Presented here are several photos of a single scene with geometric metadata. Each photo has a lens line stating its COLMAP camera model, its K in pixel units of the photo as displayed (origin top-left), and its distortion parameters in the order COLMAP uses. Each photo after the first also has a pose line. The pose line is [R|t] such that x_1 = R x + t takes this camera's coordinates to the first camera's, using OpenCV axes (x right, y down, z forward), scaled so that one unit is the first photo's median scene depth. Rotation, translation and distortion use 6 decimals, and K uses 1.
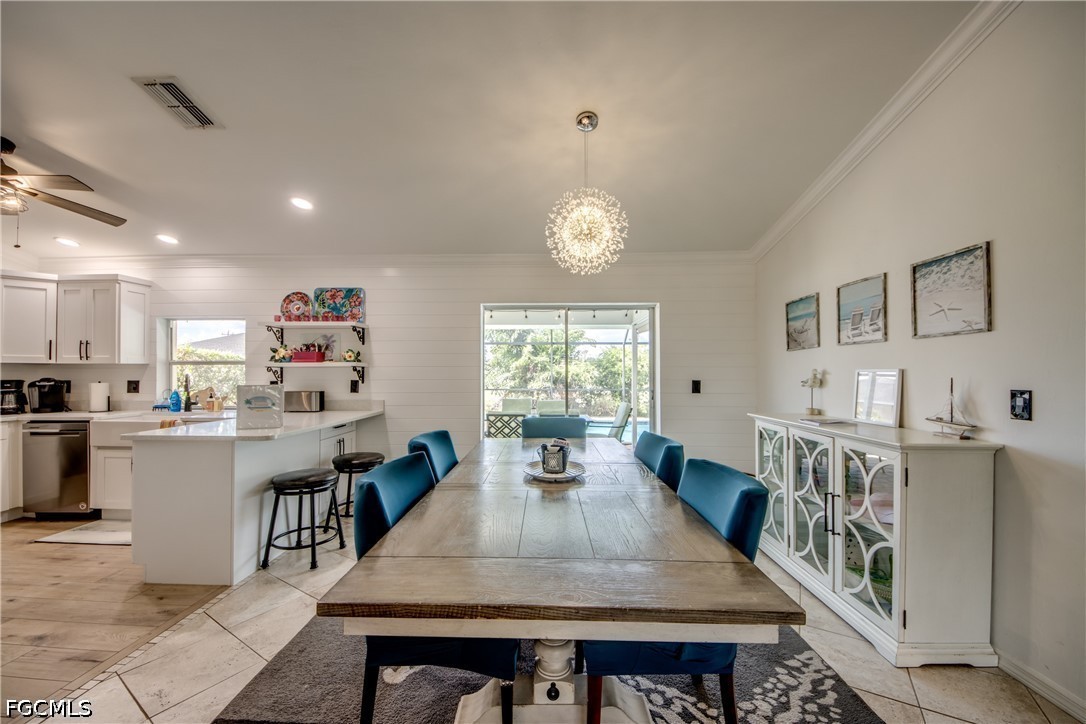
lens RADIAL K [[405.5, 0, 545.3], [0, 405.5, 365.2], [0, 0, 1]] dist [-0.001068, -0.008657]
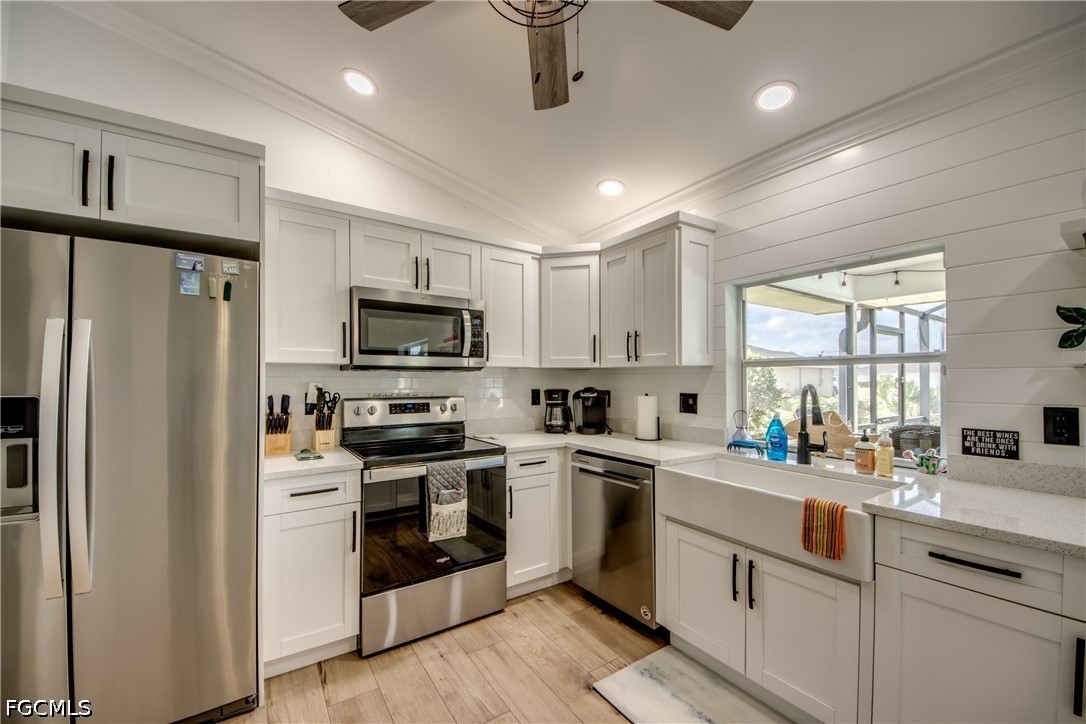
lens RADIAL K [[413.8, 0, 538.4], [0, 413.8, 370.2], [0, 0, 1]] dist [0.030162, -0.019386]
pose [[0.569500, -0.014983, -0.821855, -0.645815], [0.012969, 0.999873, -0.009241, 0.005949], [0.821889, -0.005396, 0.569622, 0.456599]]
